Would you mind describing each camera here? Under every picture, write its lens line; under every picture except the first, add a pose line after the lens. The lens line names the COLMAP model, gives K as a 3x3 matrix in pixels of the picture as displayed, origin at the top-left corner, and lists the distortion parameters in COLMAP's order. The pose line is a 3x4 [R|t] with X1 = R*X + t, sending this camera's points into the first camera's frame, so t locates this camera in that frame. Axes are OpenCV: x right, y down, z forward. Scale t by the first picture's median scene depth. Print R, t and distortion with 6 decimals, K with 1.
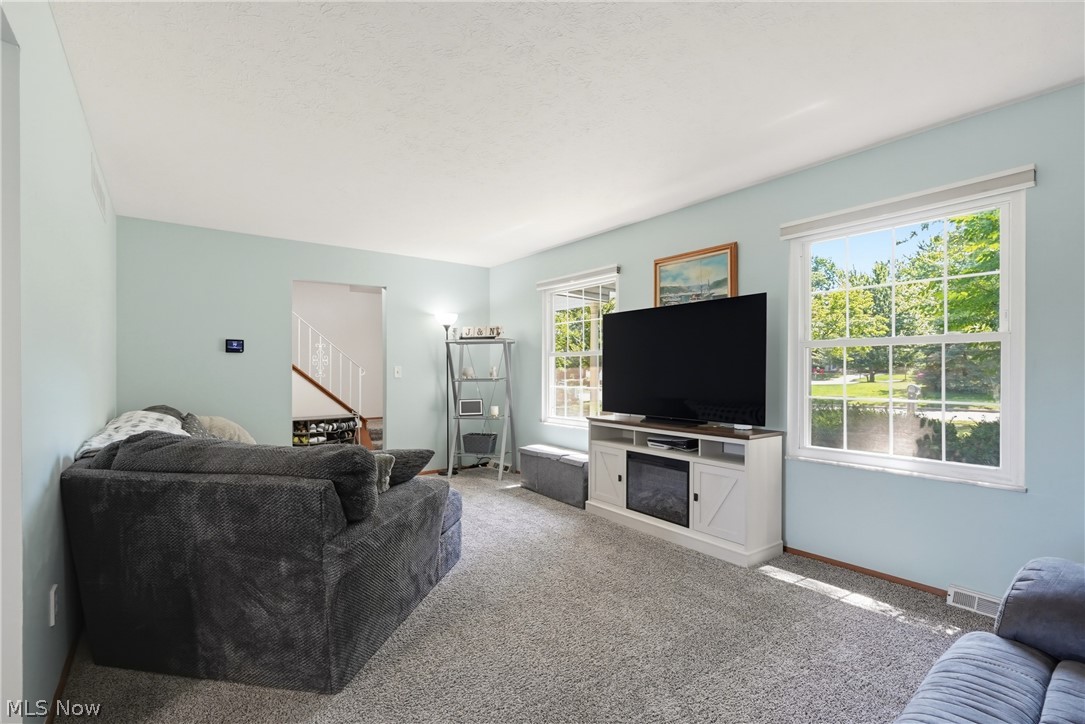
lens RADIAL K [[494.0, 0, 546.9], [0, 494.0, 372.1], [0, 0, 1]] dist [-0.011427, 0.005376]
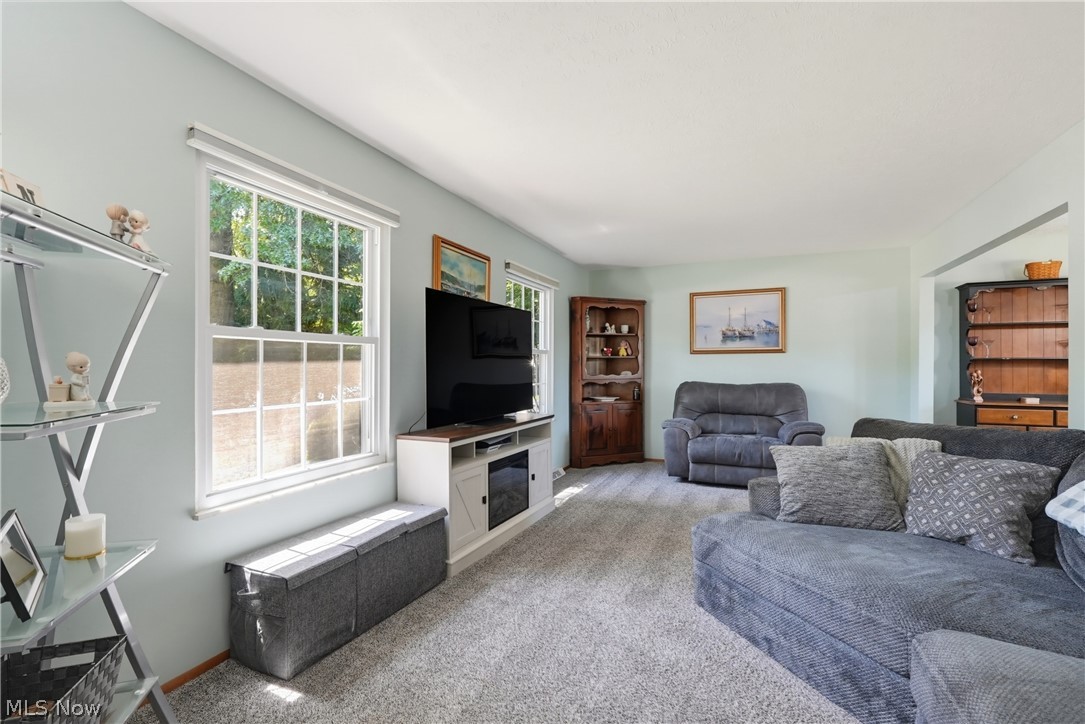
lens RADIAL K [[494.0, 0, 544.4], [0, 494.0, 362.2], [0, 0, 1]] dist [-0.011427, 0.005376]
pose [[-0.489719, 0.004292, 0.871870, -0.665178], [0.002219, 0.999991, -0.003676, -0.012536], [-0.871877, 0.000135, -0.489724, 1.408669]]
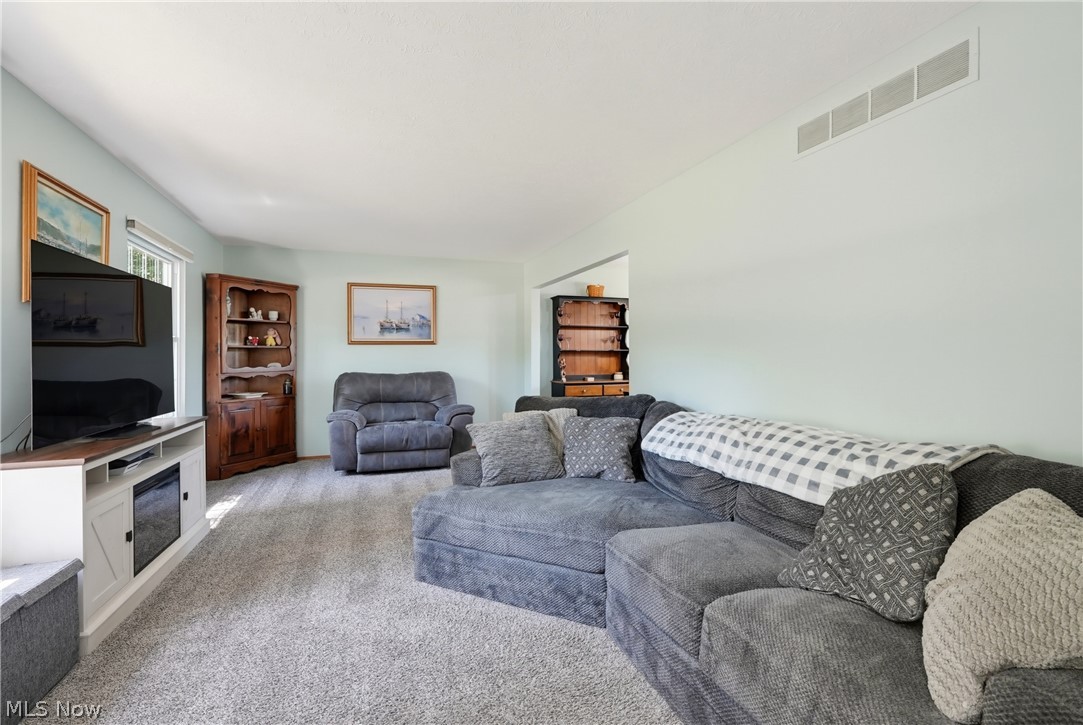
lens RADIAL K [[493.1, 0, 537.6], [0, 493.1, 355.4], [0, 0, 1]] dist [-0.011427, 0.005376]
pose [[-0.949820, 0.004934, 0.312757, -0.563317], [0.005735, 0.999982, 0.001641, -0.008607], [-0.312743, 0.003352, -0.949832, 1.519960]]
